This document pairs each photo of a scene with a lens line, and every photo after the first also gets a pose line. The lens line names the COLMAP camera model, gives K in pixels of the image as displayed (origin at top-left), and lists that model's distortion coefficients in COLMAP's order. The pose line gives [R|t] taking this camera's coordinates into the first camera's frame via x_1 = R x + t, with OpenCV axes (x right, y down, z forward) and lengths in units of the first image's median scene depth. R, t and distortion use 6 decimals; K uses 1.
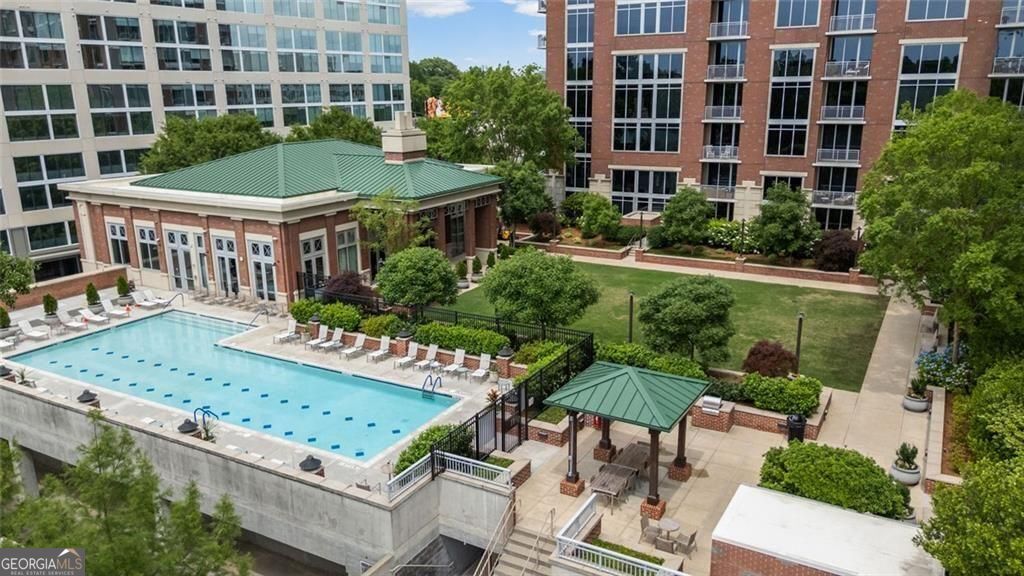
lens RADIAL K [[768.3, 0, 512.0], [0, 768.3, 288.0], [0, 0, 1]] dist [0.085369, -0.082965]
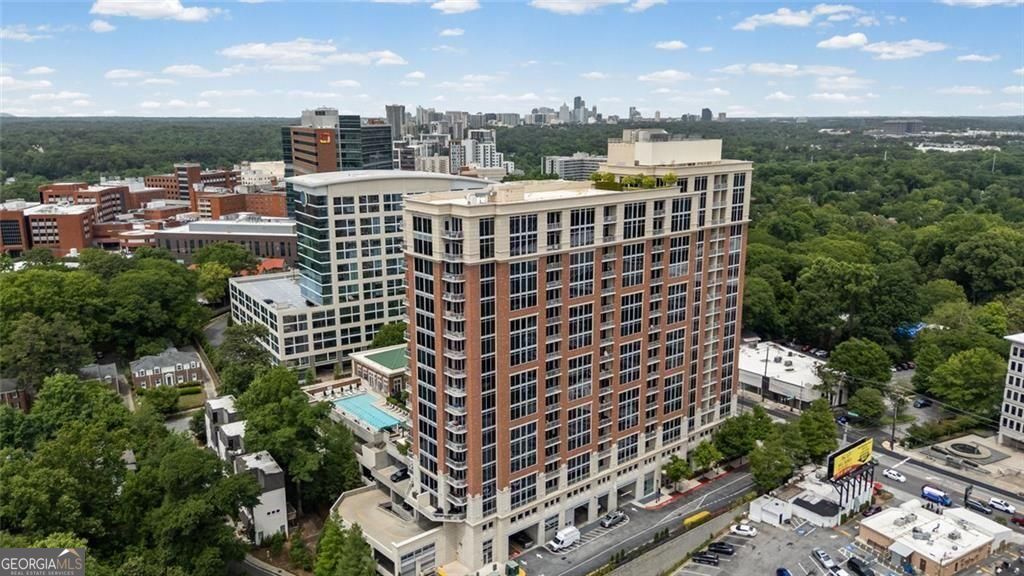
lens RADIAL K [[754.0, 0, 512.0], [0, 754.0, 288.0], [0, 0, 1]] dist [0.075646, -0.072928]
pose [[0.935670, 0.082005, -0.343217, 1.155316], [-0.093381, 0.995490, -0.016720, -0.376876], [0.340298, 0.047694, 0.939107, -1.814980]]
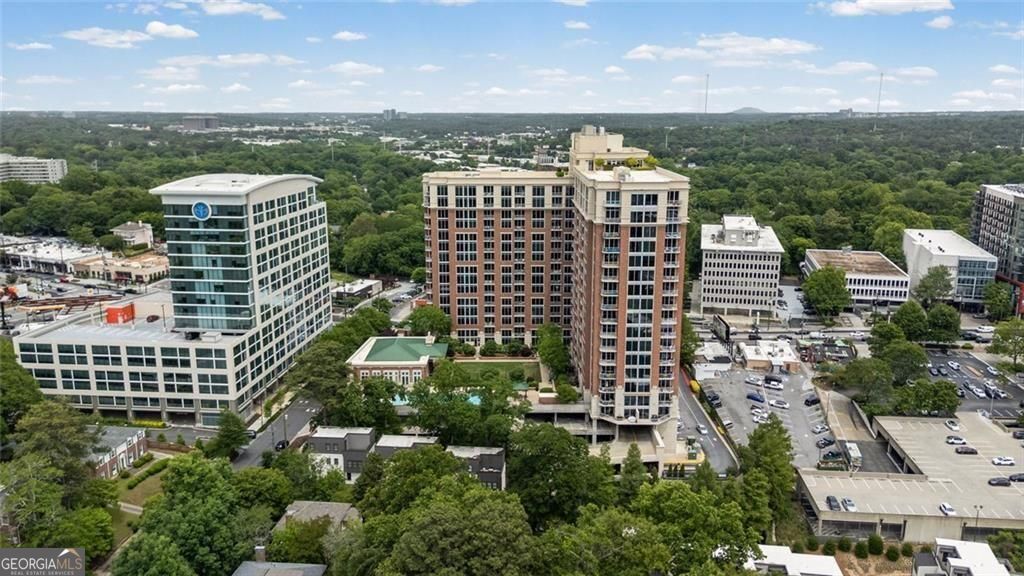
lens RADIAL K [[768.3, 0, 512.0], [0, 768.3, 288.0], [0, 0, 1]] dist [0.085369, -0.082965]
pose [[0.865254, -0.105304, 0.490150, -1.313178], [0.121813, 0.992551, -0.001794, -0.308359], [-0.486310, 0.061259, 0.871636, -2.085838]]
